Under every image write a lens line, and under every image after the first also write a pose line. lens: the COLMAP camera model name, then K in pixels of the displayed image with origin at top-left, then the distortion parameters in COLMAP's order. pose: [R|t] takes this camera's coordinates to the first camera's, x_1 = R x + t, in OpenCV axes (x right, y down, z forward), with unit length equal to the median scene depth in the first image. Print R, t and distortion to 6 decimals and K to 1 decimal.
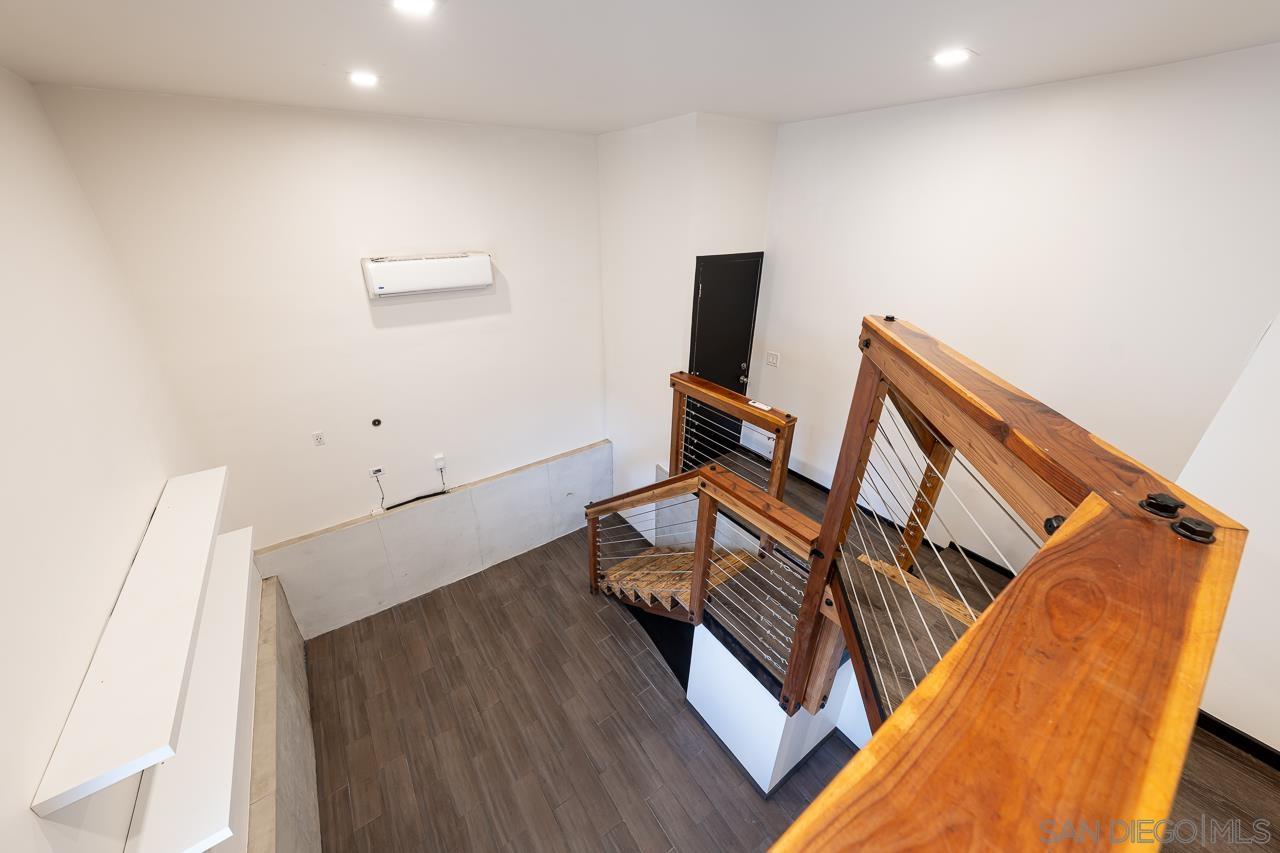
lens RADIAL K [[451.1, 0, 624.2], [0, 451.1, 416.5], [0, 0, 1]] dist [-0.001154, -0.000037]
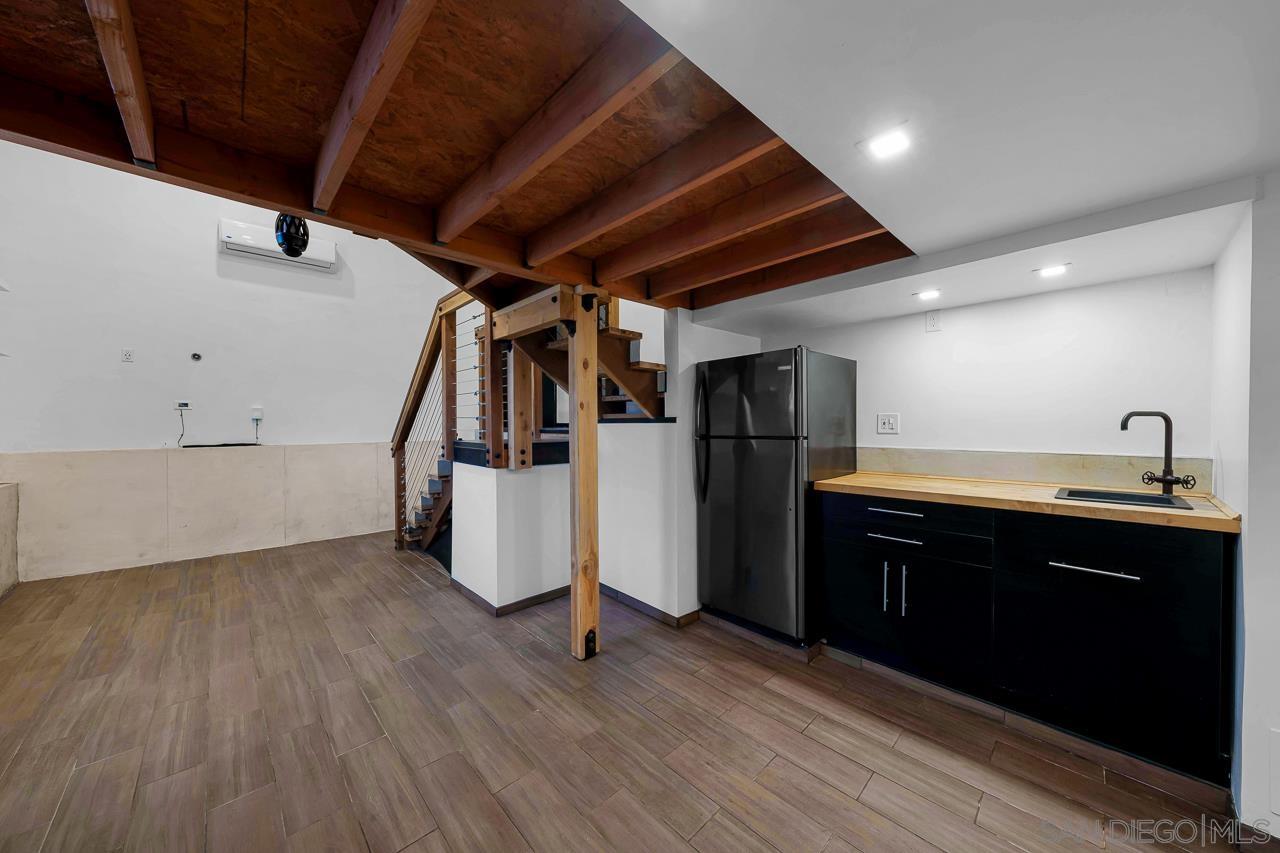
lens RADIAL K [[446.8, 0, 642.6], [0, 446.8, 431.9], [0, 0, 1]] dist [0.000827, 0.000461]
pose [[0.988574, 0.000009, 0.150736, 0.389618], [0.061509, 0.912933, -0.403447, 0.724553], [-0.137615, 0.408109, 0.902502, -0.078186]]
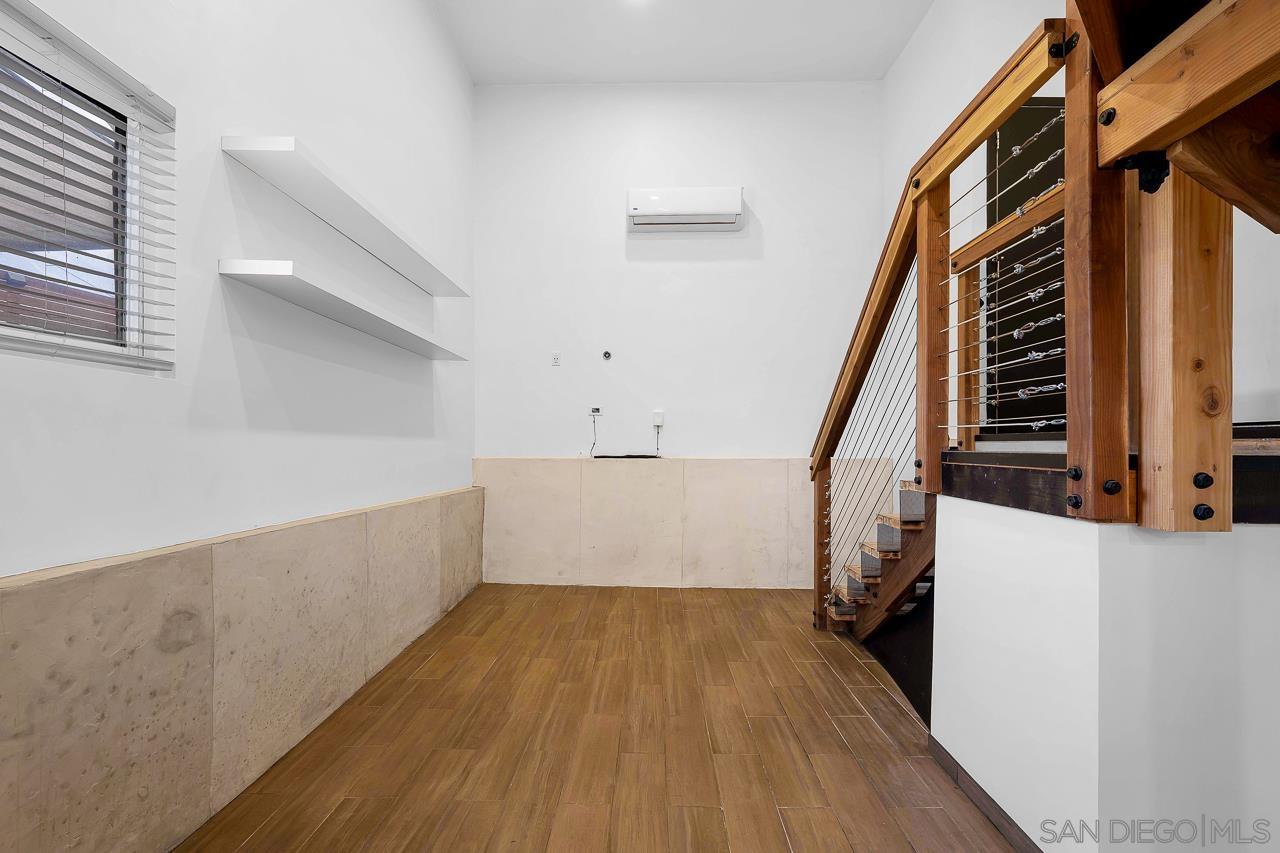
lens RADIAL K [[547.2, 0, 643.1], [0, 547.2, 444.6], [0, 0, 1]] dist [0.001894, 0.000291]
pose [[0.809060, 0.006254, -0.587693, 0.221233], [-0.256485, 0.903458, -0.343481, 0.599241], [0.528807, 0.428631, 0.732556, 0.264719]]
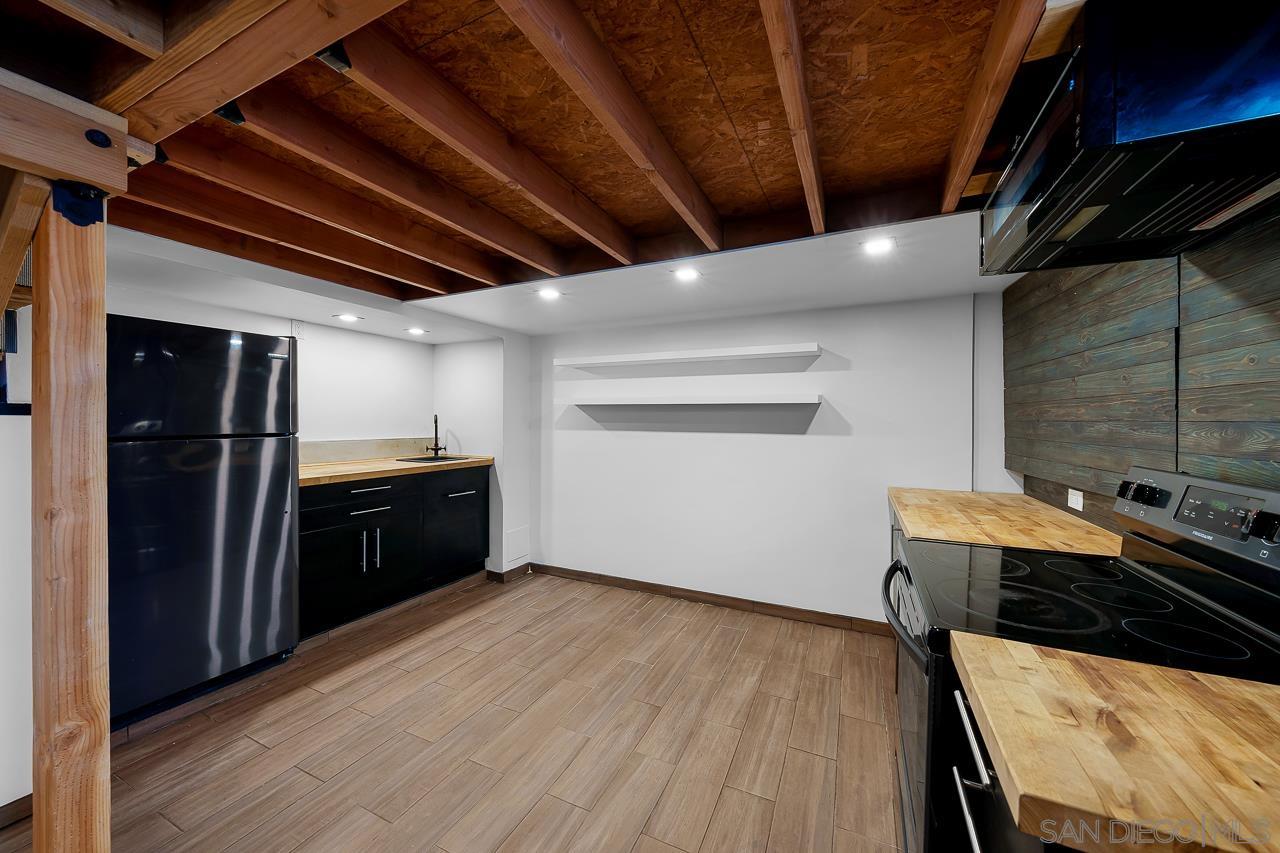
lens RADIAL K [[442.0, 0, 663.3], [0, 442.0, 428.4], [0, 0, 1]] dist [-0.021259, -0.000014]
pose [[-0.525588, -0.017805, 0.850553, -0.035475], [0.348183, 0.907711, 0.234156, 0.522824], [-0.776225, 0.419217, -0.470883, 0.362193]]
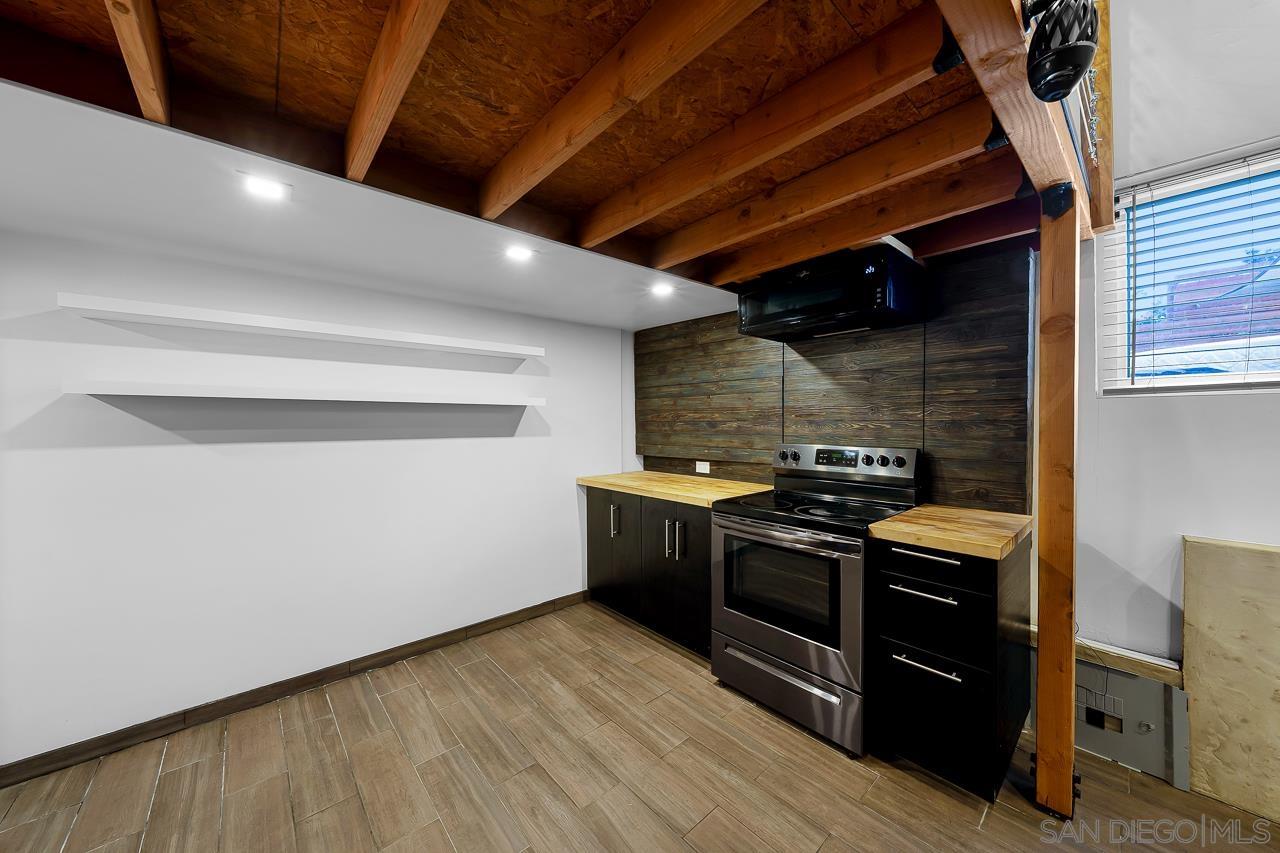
lens RADIAL K [[443.4, 0, 651.4], [0, 443.4, 429.4], [0, 0, 1]] dist [-0.006107, -0.000027]
pose [[-0.991584, 0.007169, -0.129264, 0.350593], [-0.049169, 0.902800, 0.427241, 0.445448], [0.119763, 0.430001, -0.894850, 0.527773]]
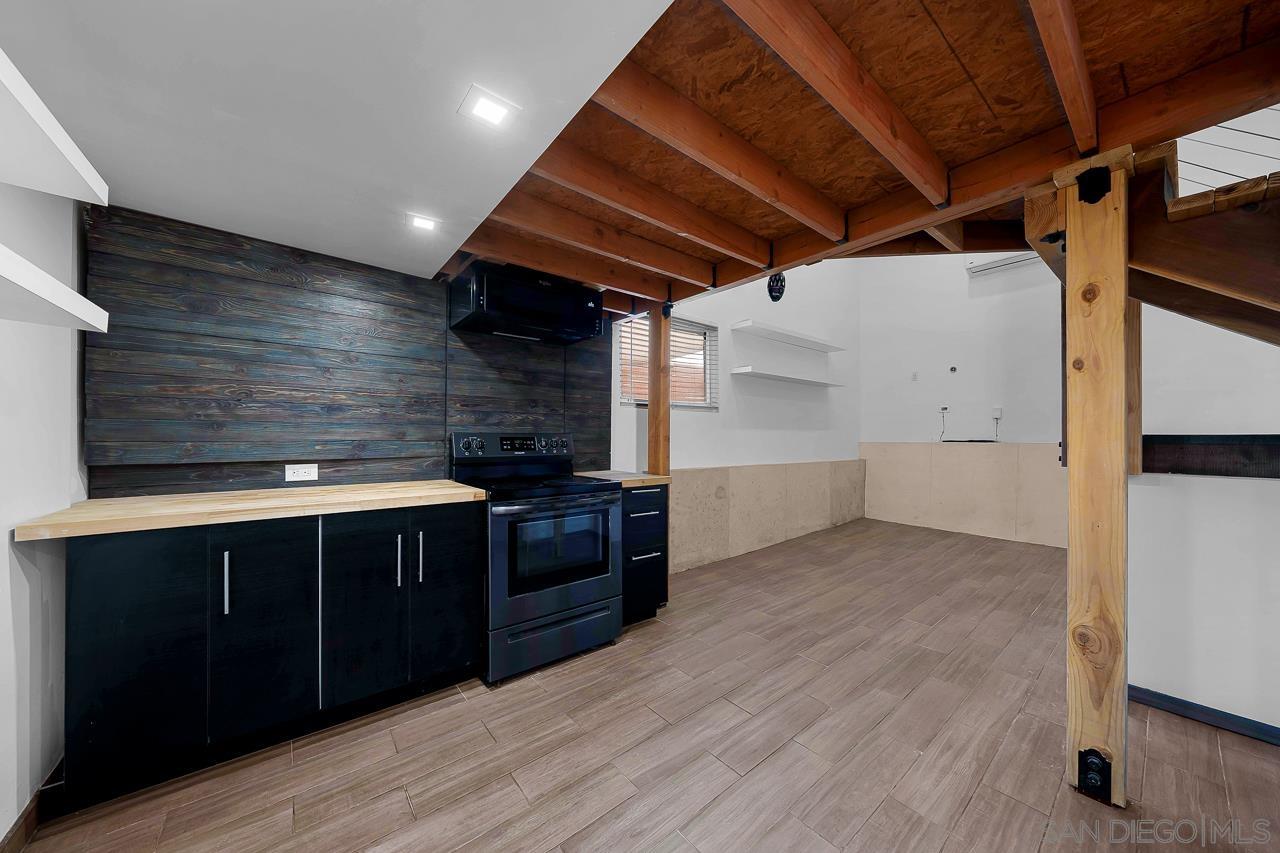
lens RADIAL K [[441.3, 0, 664.4], [0, 441.3, 439.5], [0, 0, 1]] dist [-0.001612, -0.000026]
pose [[0.097487, 0.015787, -0.995112, 0.747395], [-0.422005, 0.906192, -0.026966, 0.645517], [0.901337, 0.422571, 0.095004, 0.165800]]
